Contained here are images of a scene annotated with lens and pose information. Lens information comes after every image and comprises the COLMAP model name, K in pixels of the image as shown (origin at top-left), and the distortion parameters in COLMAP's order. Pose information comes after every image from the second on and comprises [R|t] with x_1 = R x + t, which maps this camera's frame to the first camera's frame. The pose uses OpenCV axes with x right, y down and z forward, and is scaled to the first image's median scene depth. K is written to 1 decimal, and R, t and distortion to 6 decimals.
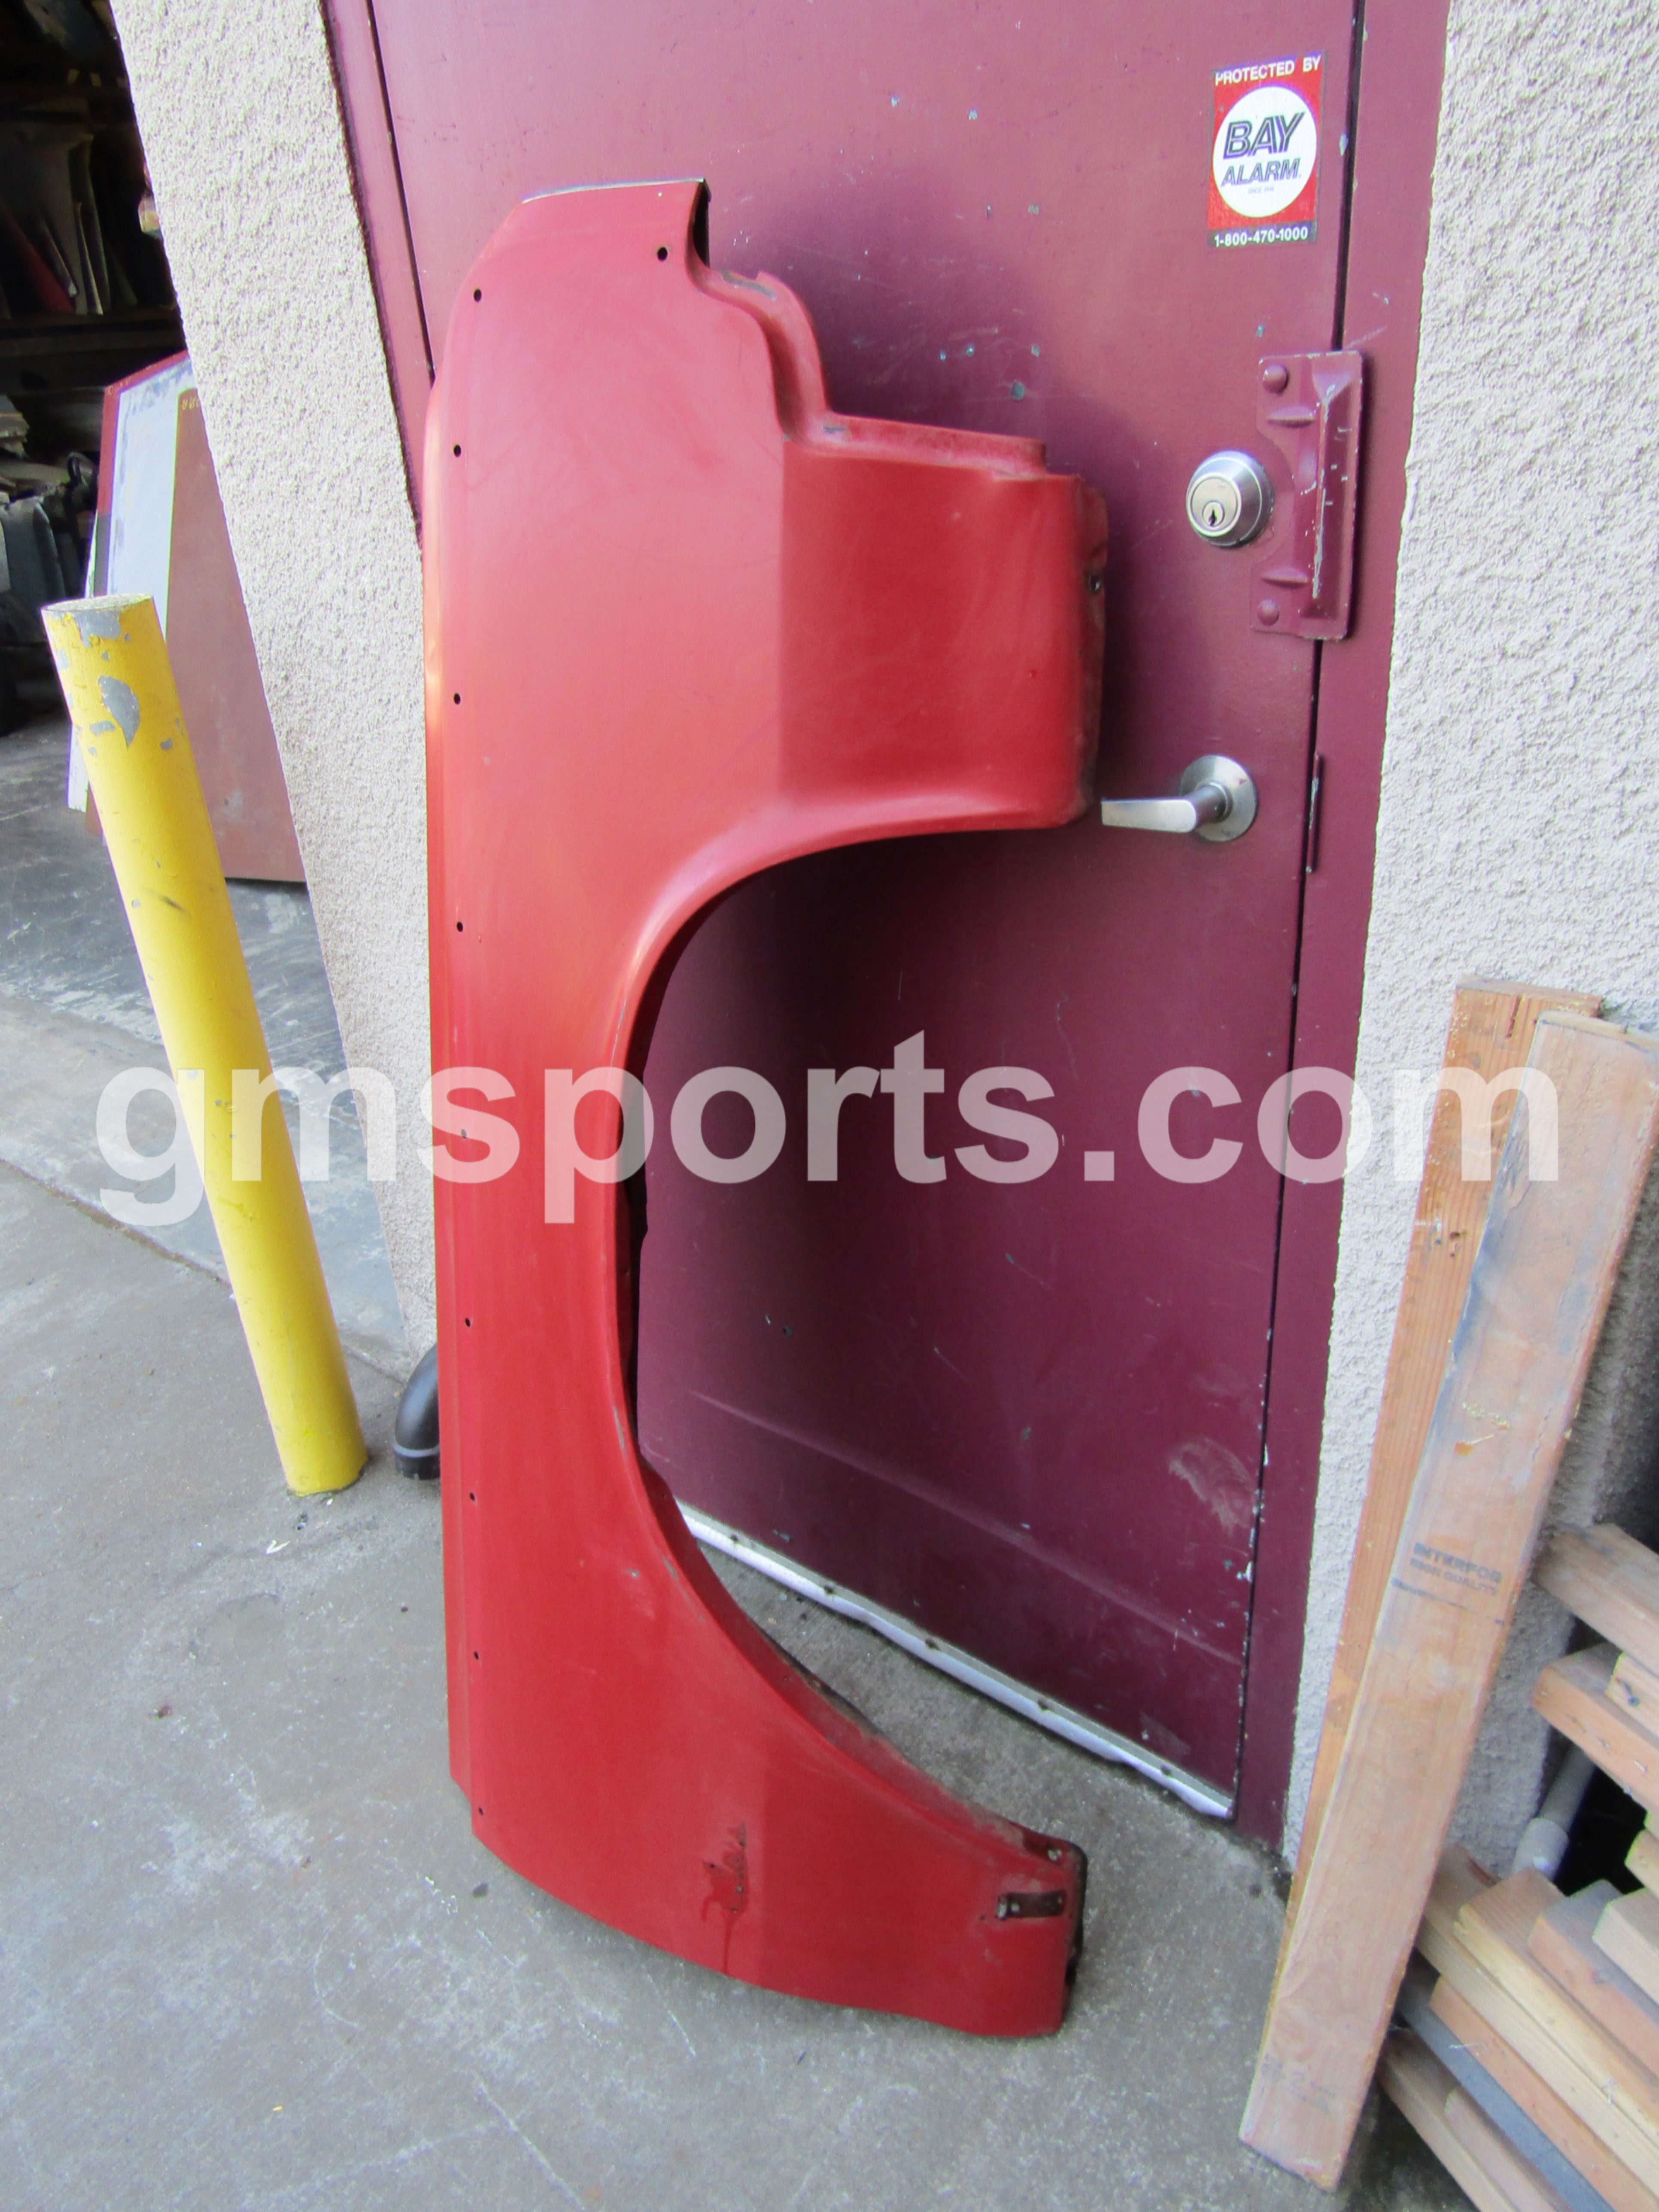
lens RADIAL K [[1563.3, 0, 846.7], [0, 1563.3, 1115.7], [0, 0, 1]] dist [-0.005639, -0.001607]
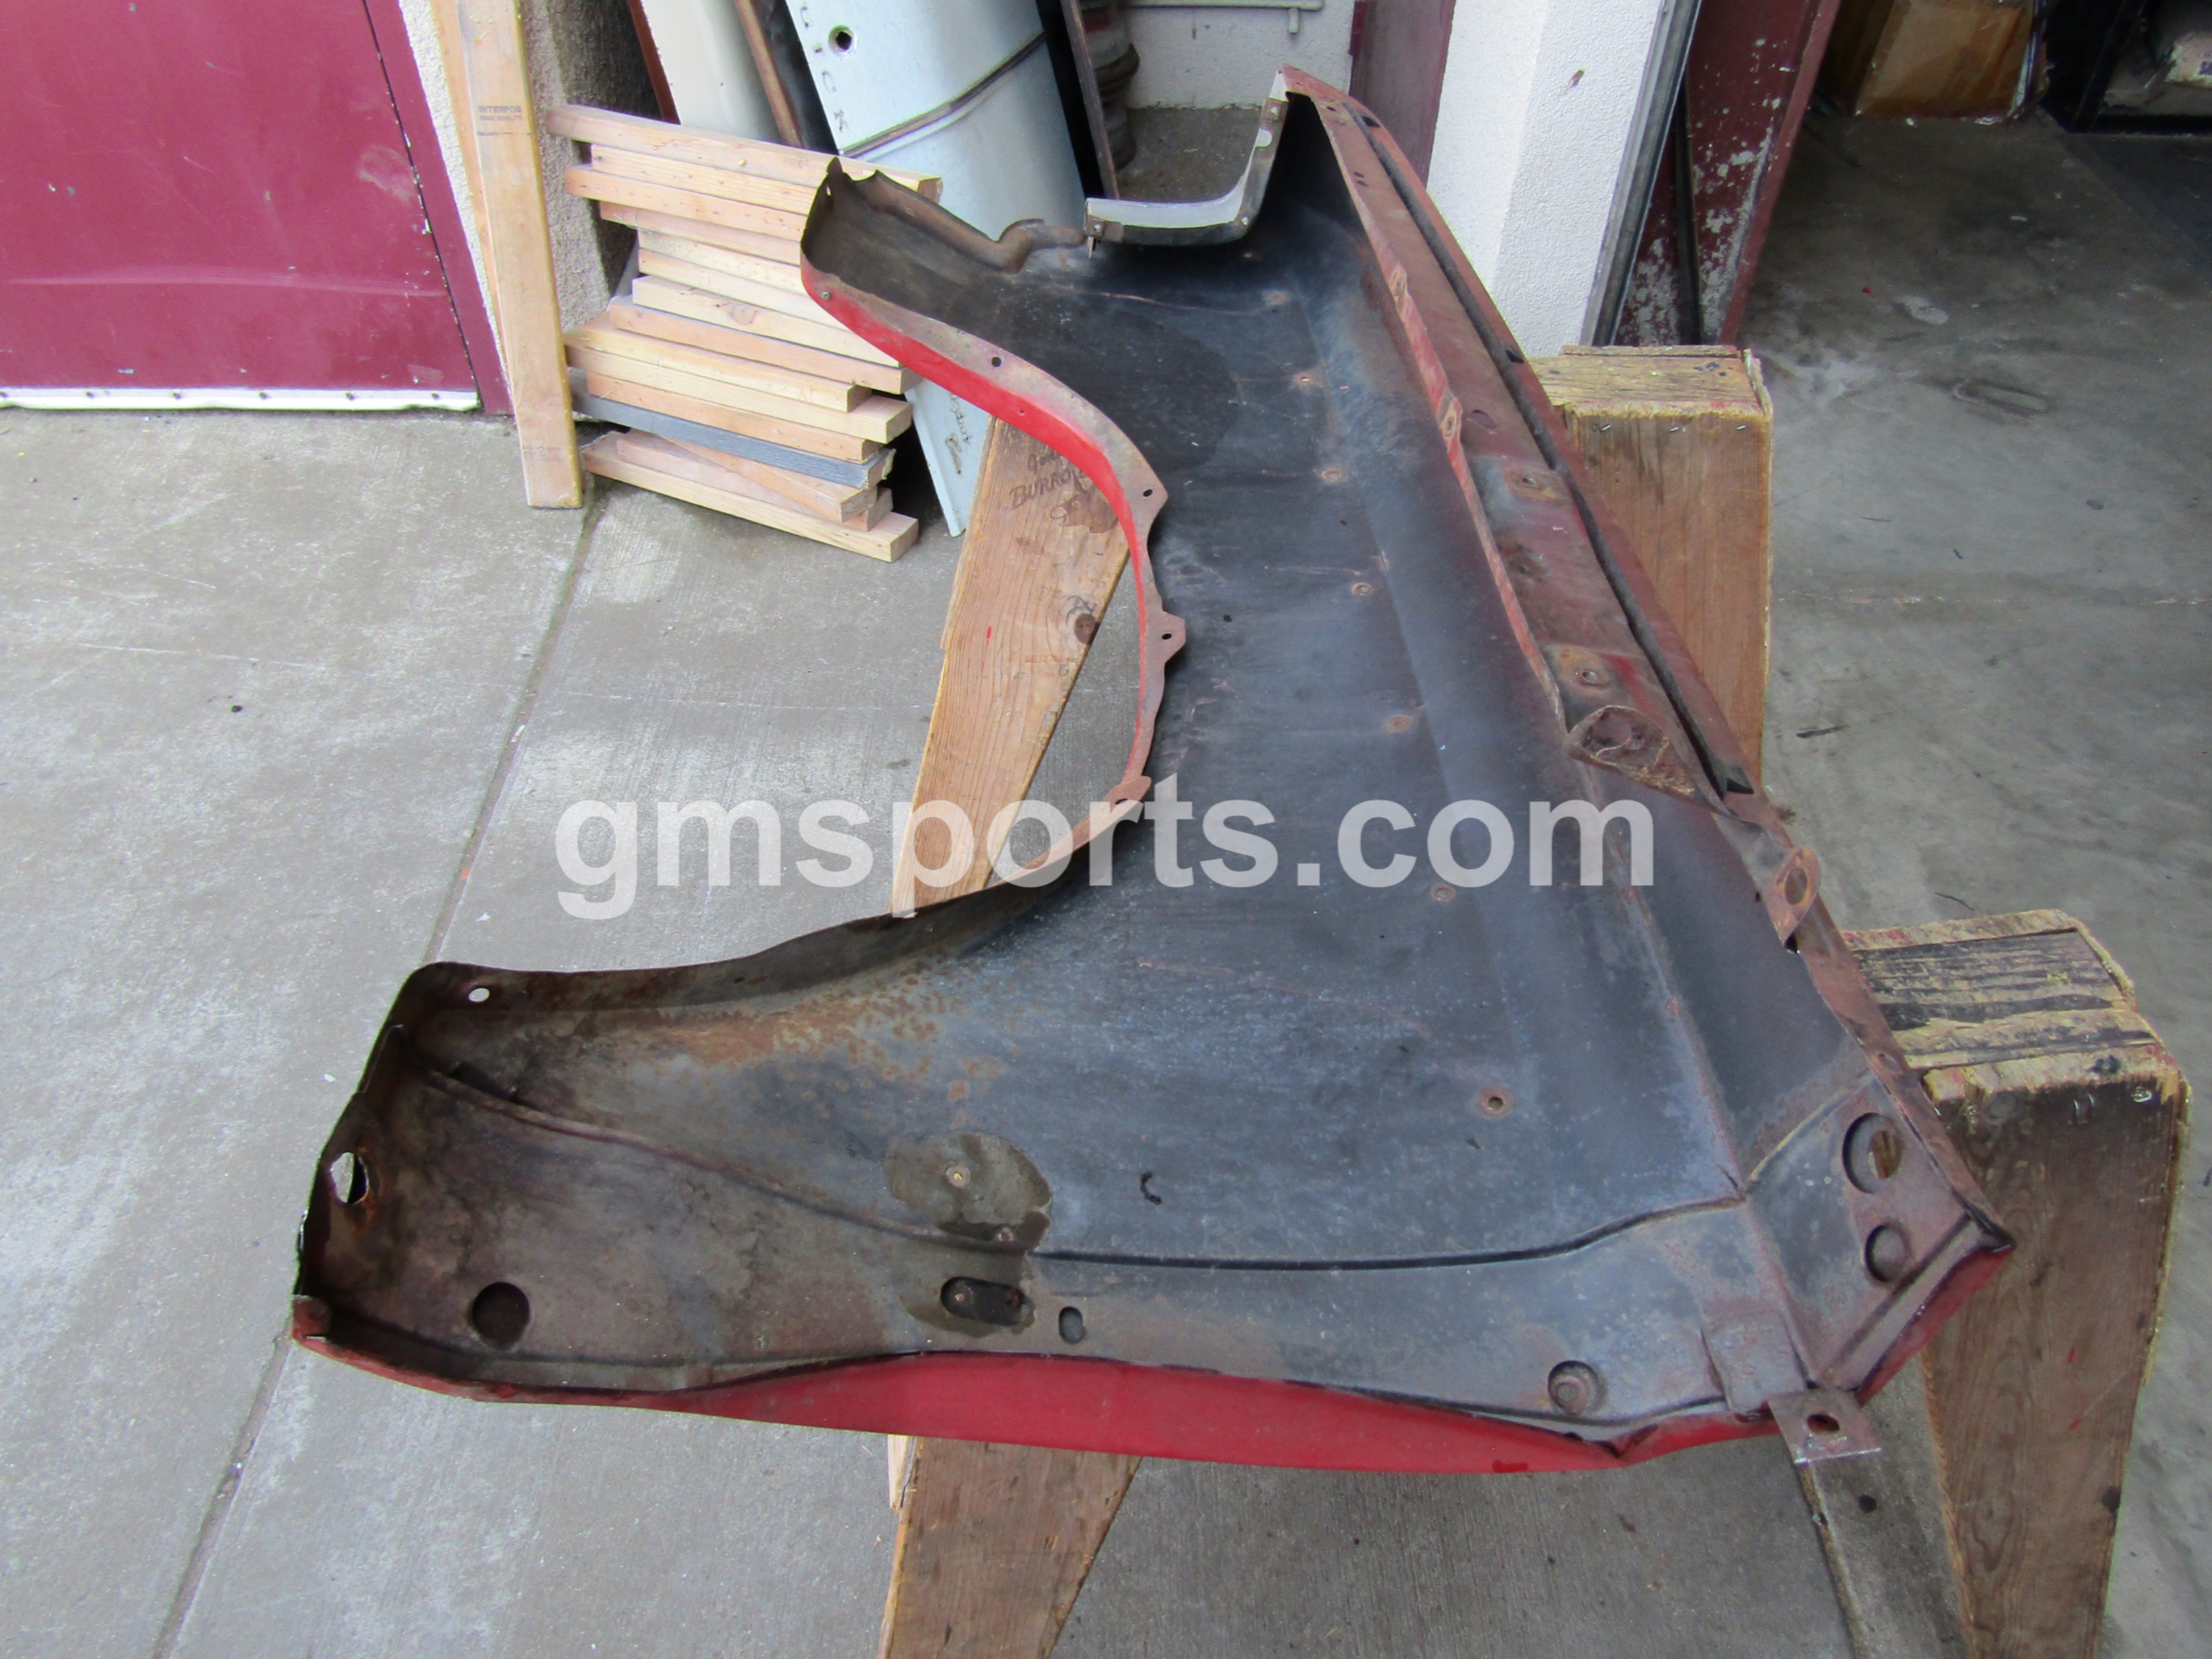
lens RADIAL K [[1563.3, 0, 1100.0], [0, 1563.3, 824.2], [0, 0, 1]] dist [-0.005639, -0.001607]
pose [[0.767640, -0.390912, 0.507854, -0.415324], [0.234214, 0.908736, 0.345461, 0.612966], [-0.596550, -0.146243, 0.789139, -1.233258]]
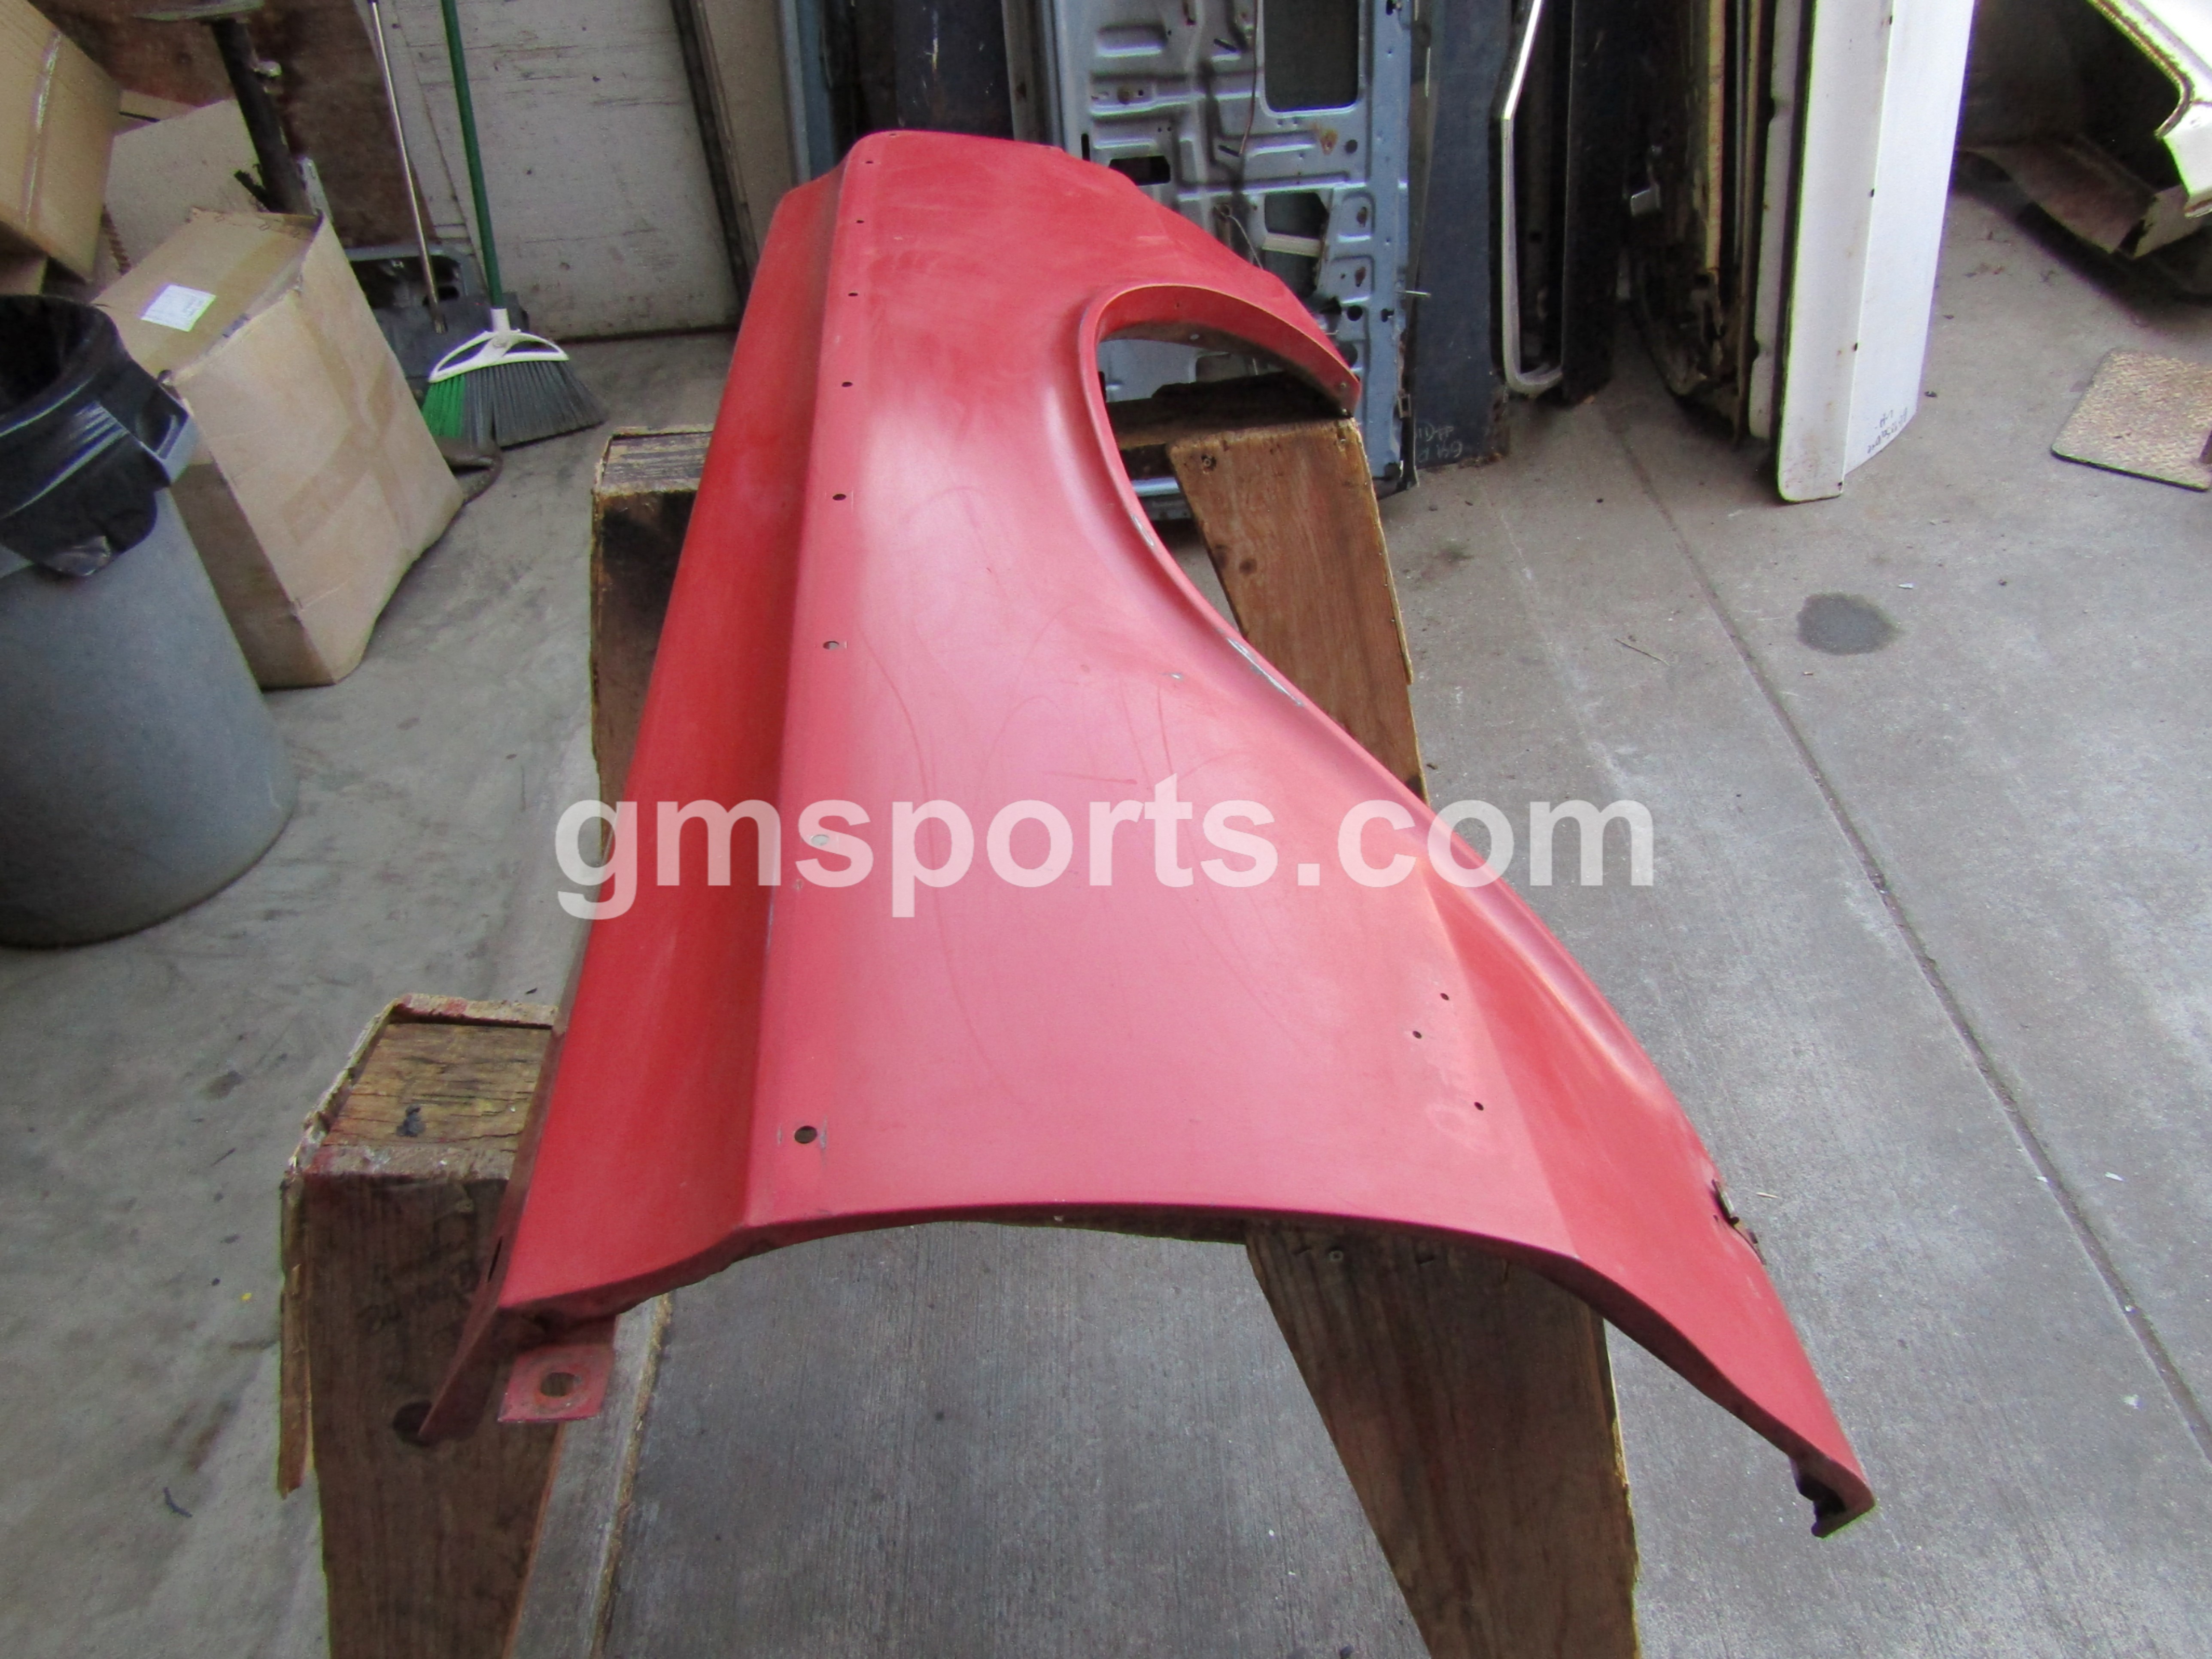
lens RADIAL K [[1563.3, 0, 1121.9], [0, 1563.3, 839.2], [0, 0, 1]] dist [-0.005639, -0.001607]
pose [[-0.745198, 0.517783, -0.420215, 0.870641], [-0.208970, 0.417092, 0.884515, -0.047566], [0.633255, 0.746951, -0.202615, -0.063645]]
